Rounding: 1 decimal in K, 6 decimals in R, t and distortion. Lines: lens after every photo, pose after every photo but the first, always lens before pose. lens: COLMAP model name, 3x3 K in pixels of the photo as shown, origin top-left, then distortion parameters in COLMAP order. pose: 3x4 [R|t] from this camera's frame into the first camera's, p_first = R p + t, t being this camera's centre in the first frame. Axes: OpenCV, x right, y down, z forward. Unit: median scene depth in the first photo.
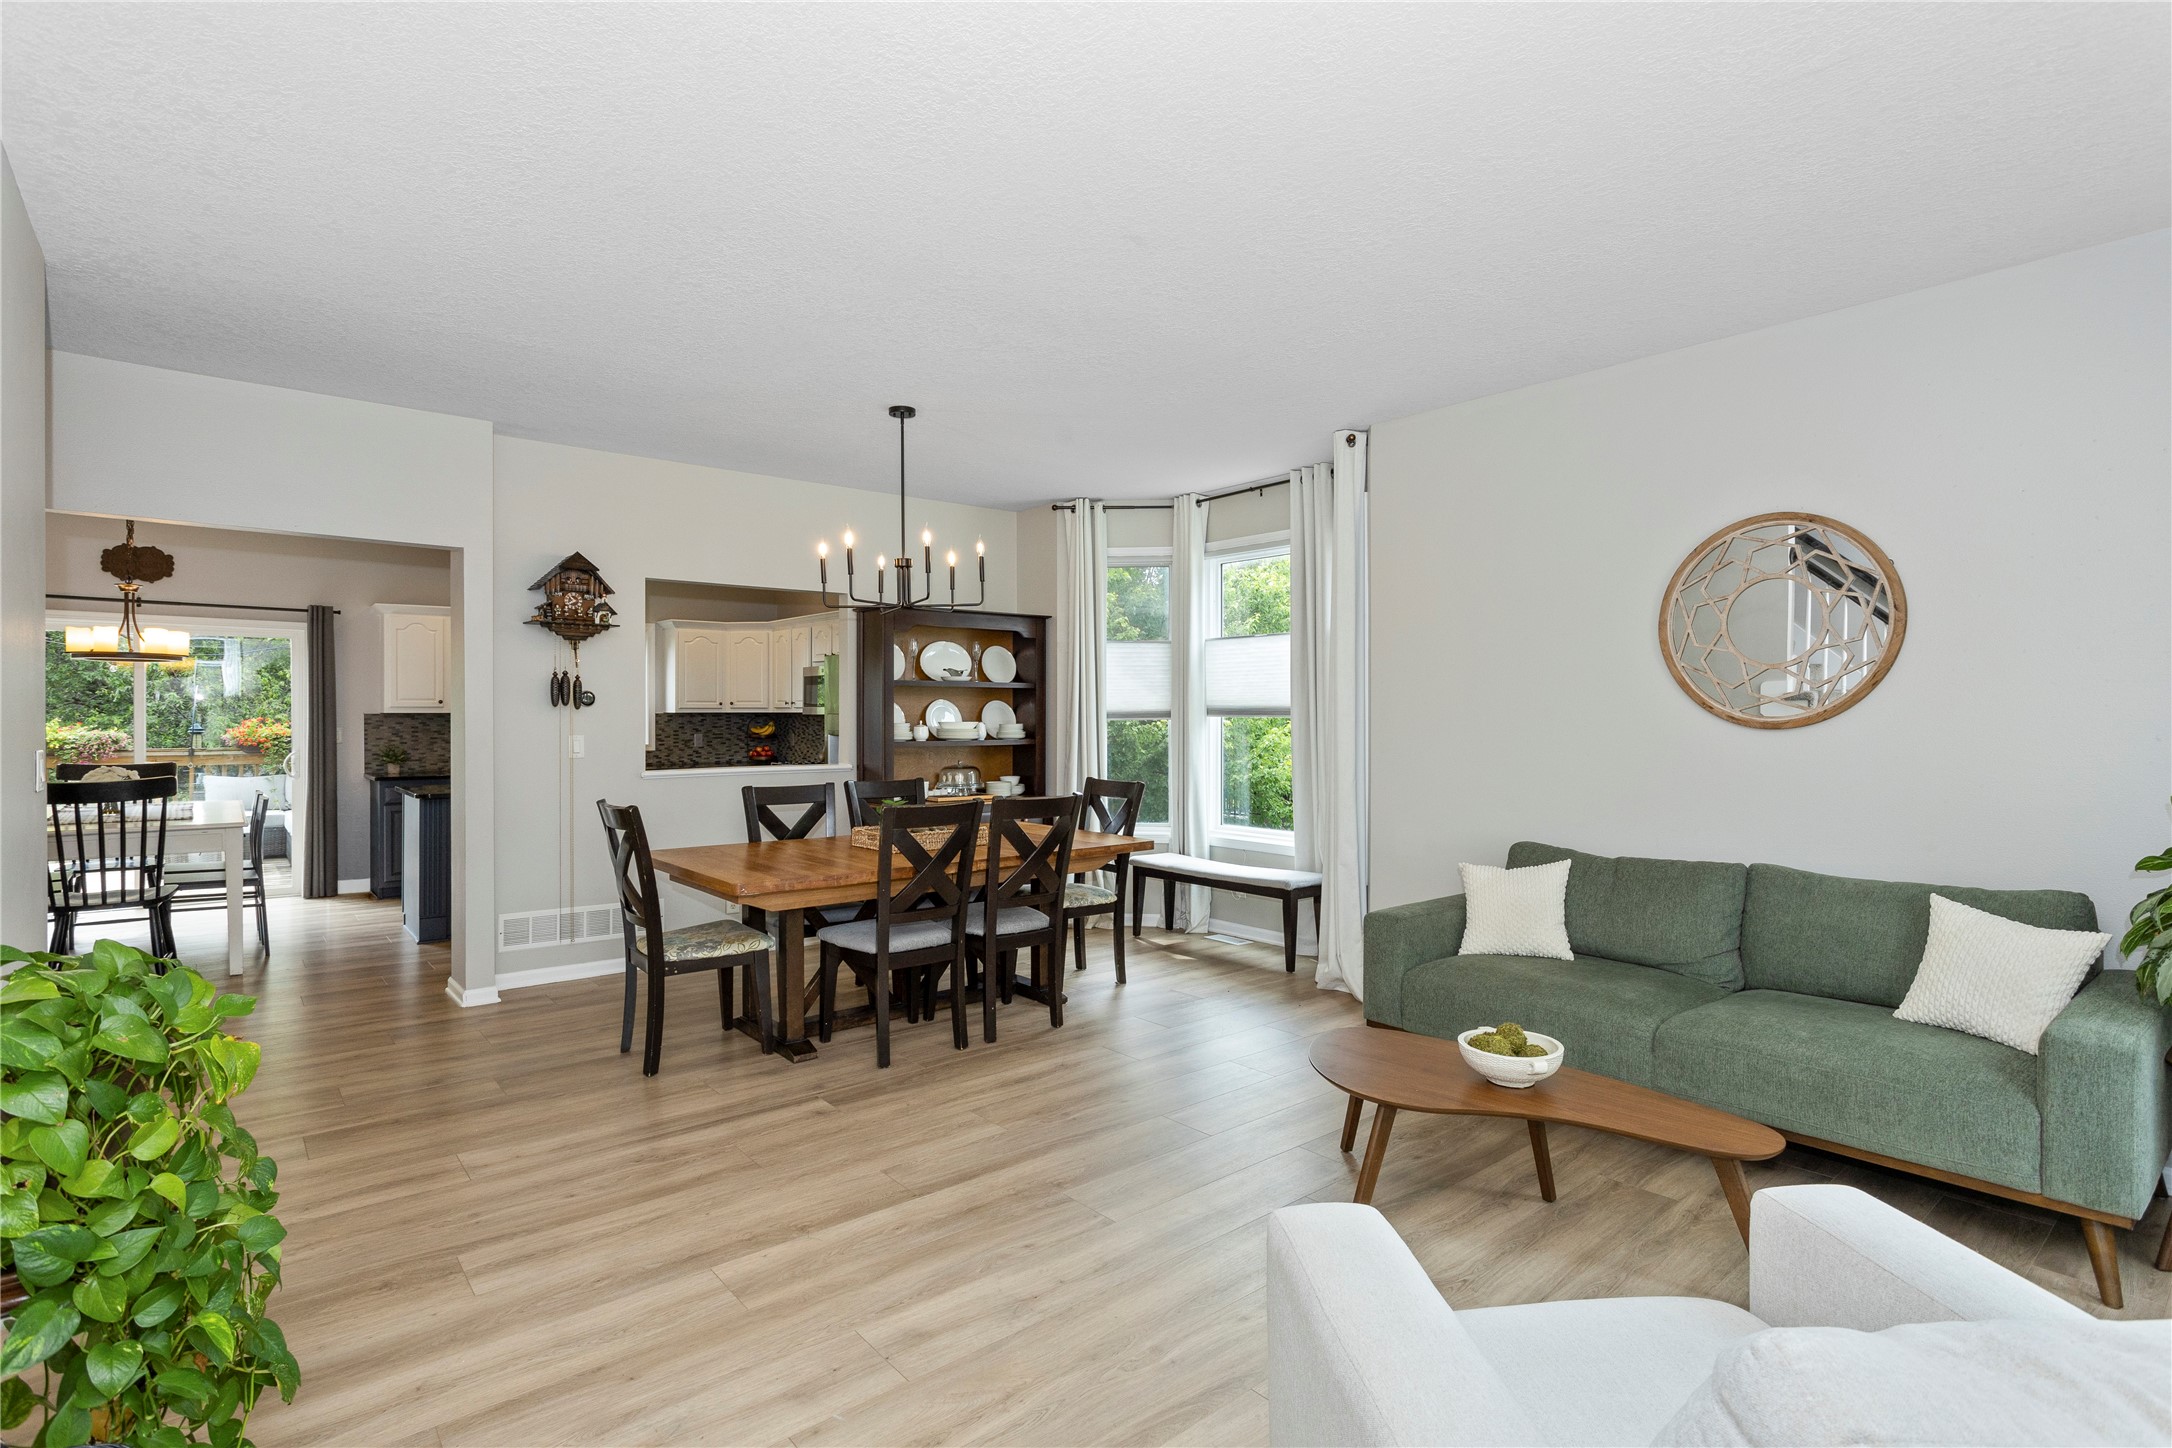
lens RADIAL K [[1062.3, 0, 1077.0], [0, 1062.3, 719.8], [0, 0, 1]] dist [-0.008475, 0.004249]
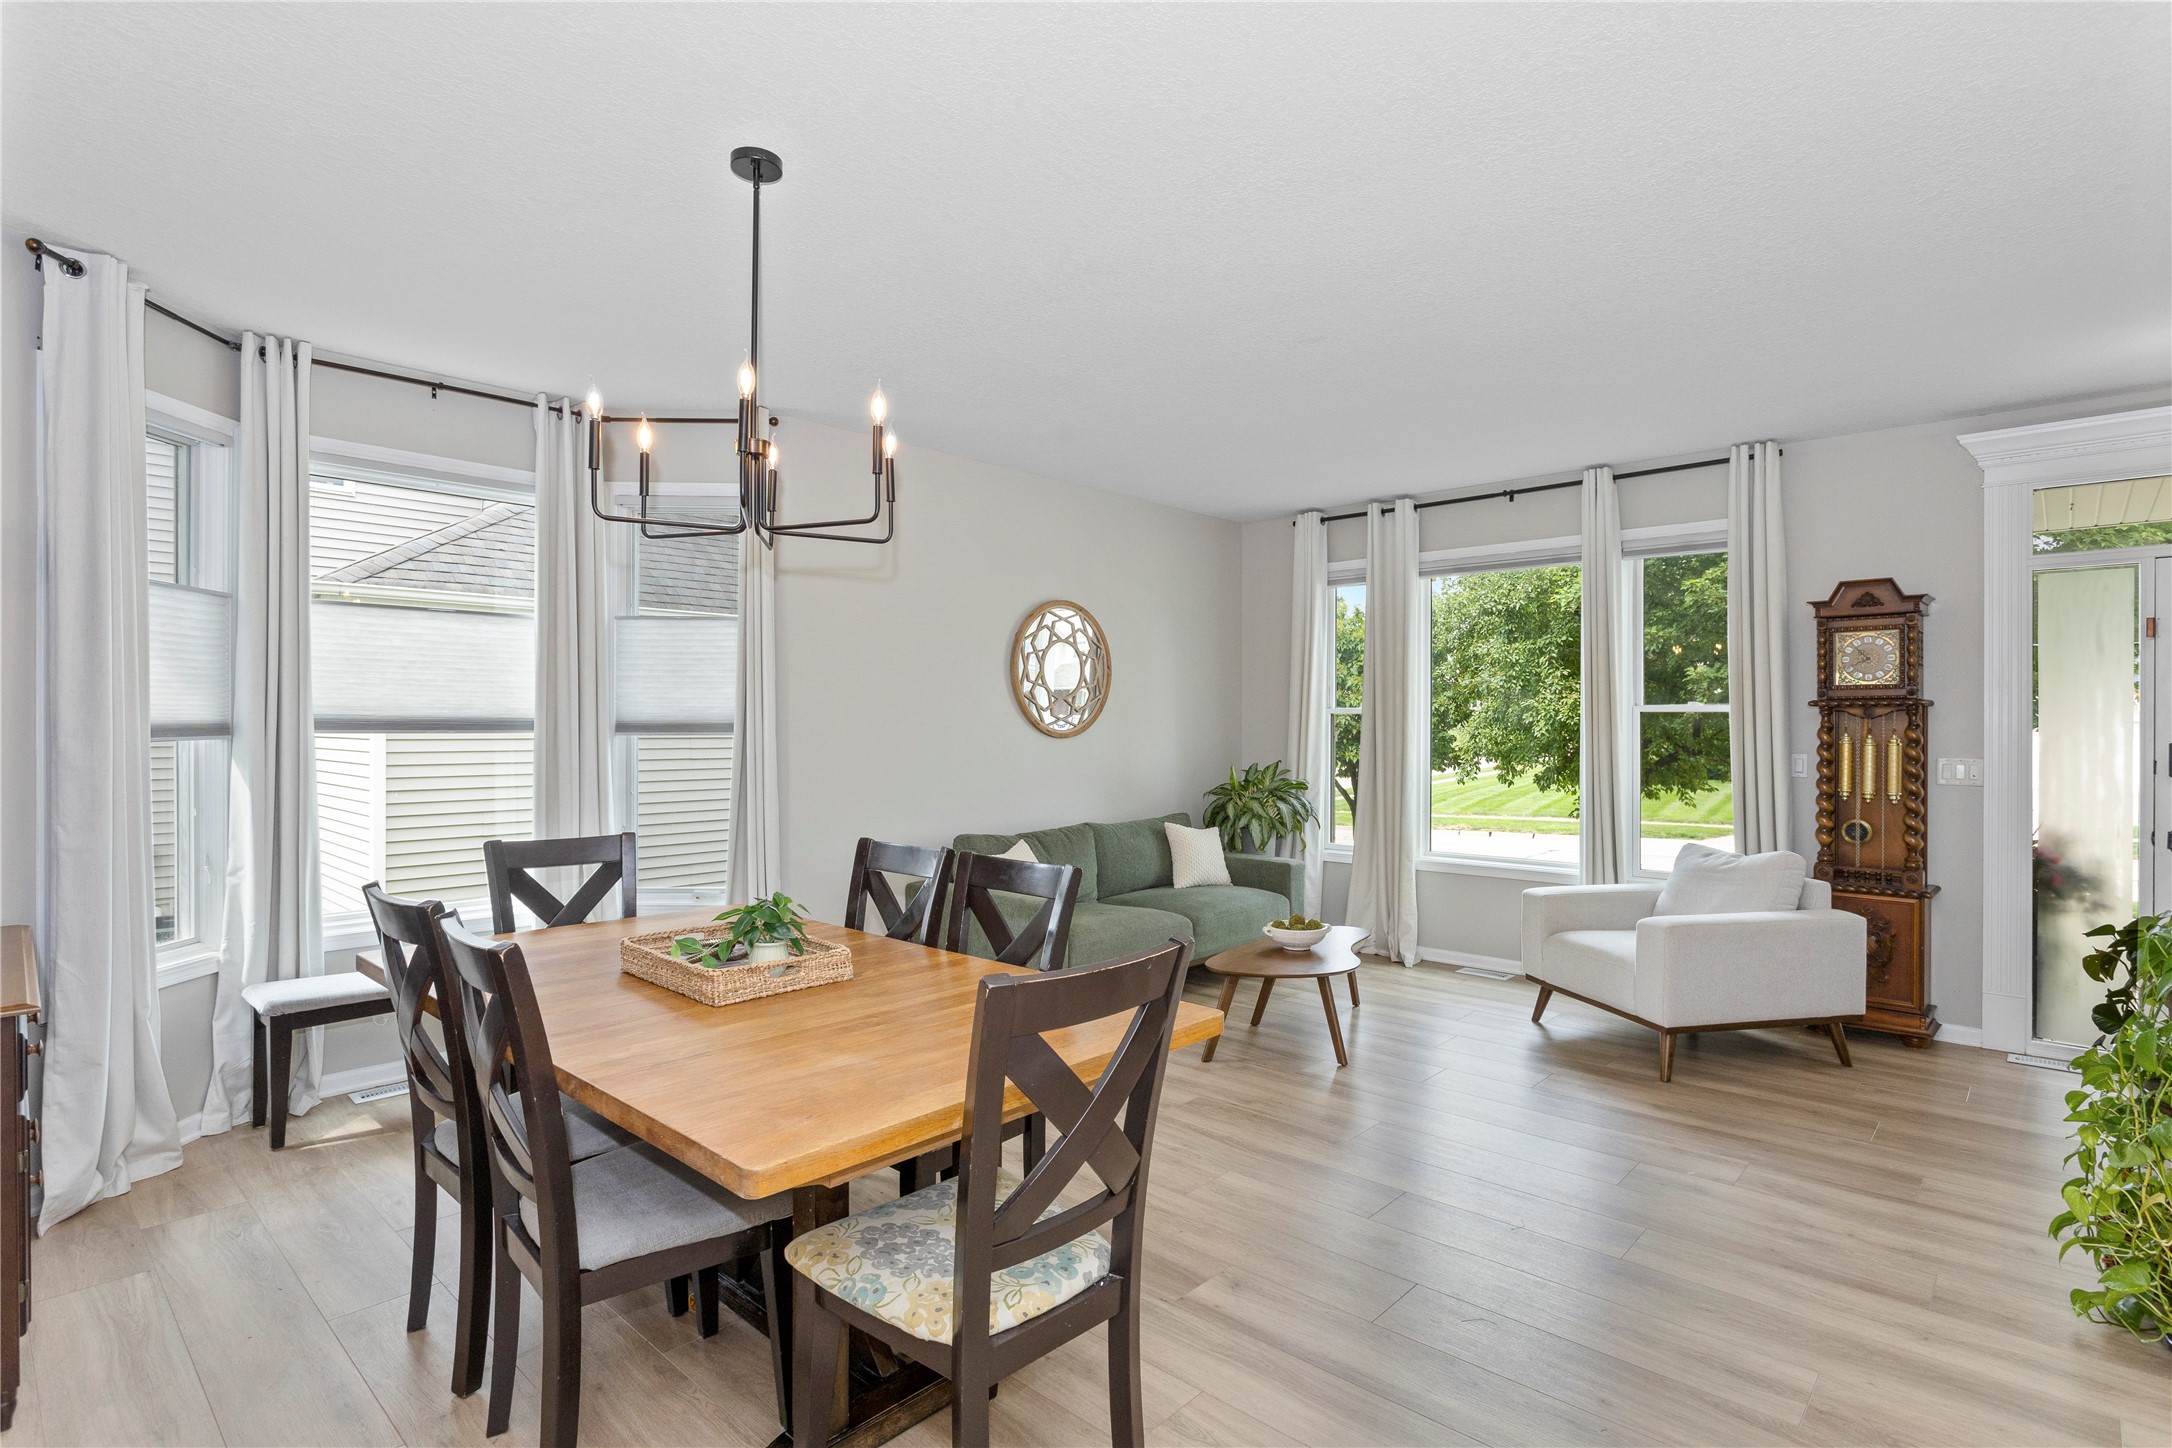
lens RADIAL K [[1062.3, 0, 1118.4], [0, 1062.3, 731.5], [0, 0, 1]] dist [-0.008475, 0.004249]
pose [[-0.147797, -0.005932, 0.989000, -0.646380], [0.003564, 0.999972, 0.006531, -0.007517], [-0.989011, 0.004490, -0.147772, 0.811732]]
